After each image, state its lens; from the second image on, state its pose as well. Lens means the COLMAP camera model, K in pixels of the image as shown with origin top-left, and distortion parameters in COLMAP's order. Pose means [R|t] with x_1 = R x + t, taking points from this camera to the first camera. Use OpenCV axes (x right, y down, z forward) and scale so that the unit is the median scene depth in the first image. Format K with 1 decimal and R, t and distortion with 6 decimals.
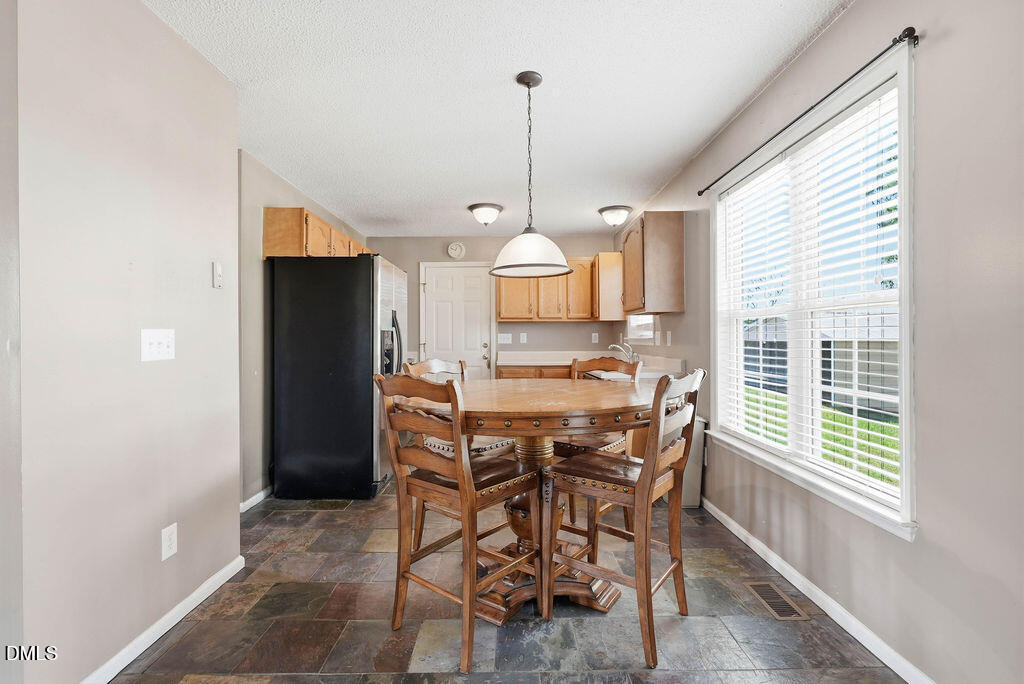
lens RADIAL K [[463.1, 0, 510.5], [0, 463.1, 339.2], [0, 0, 1]] dist [0.002978, 0.000745]
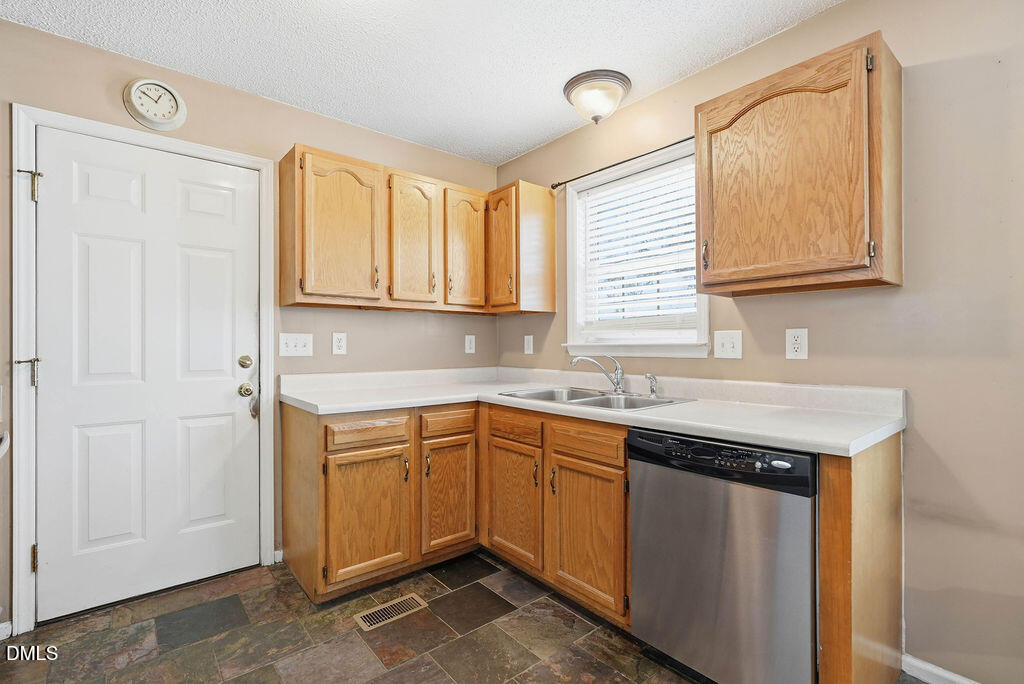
lens RADIAL K [[463.1, 0, 507.9], [0, 463.1, 339.1], [0, 0, 1]] dist [0.002978, 0.000745]
pose [[0.783142, 0.008181, 0.621790, -0.127211], [-0.000049, 0.999914, -0.013095, -0.000790], [-0.621843, 0.010224, 0.783075, 0.541190]]
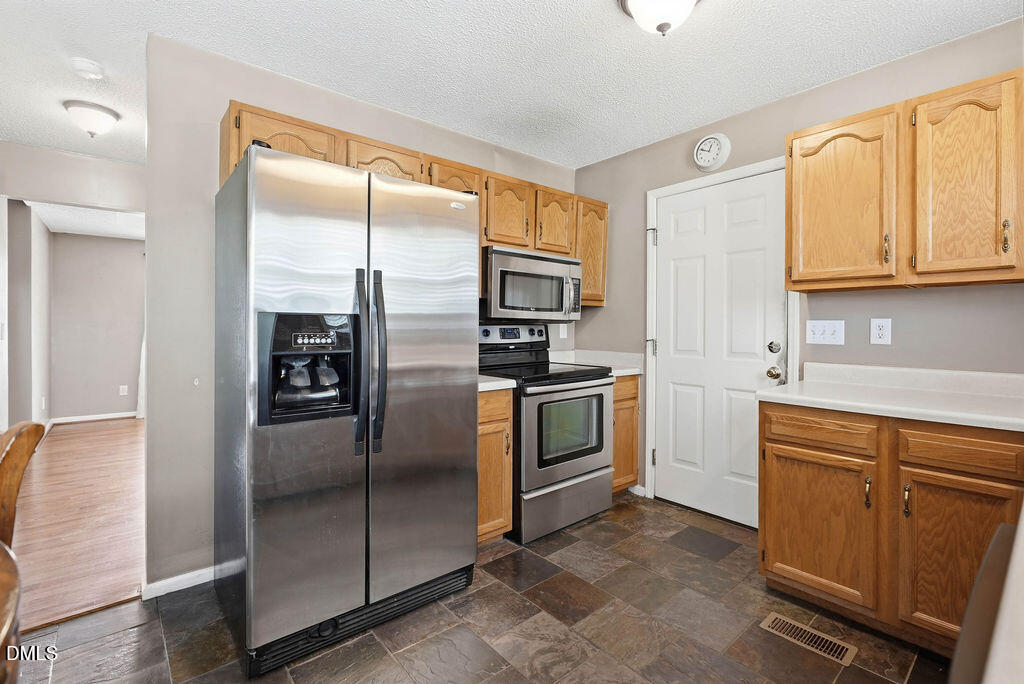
lens RADIAL K [[463.1, 0, 526.6], [0, 463.1, 325.3], [0, 0, 1]] dist [0.002978, 0.000745]
pose [[0.661708, 0.001596, -0.749760, 0.122311], [-0.007458, 0.999962, -0.004453, -0.003574], [0.749724, 0.008539, 0.661695, 0.528463]]
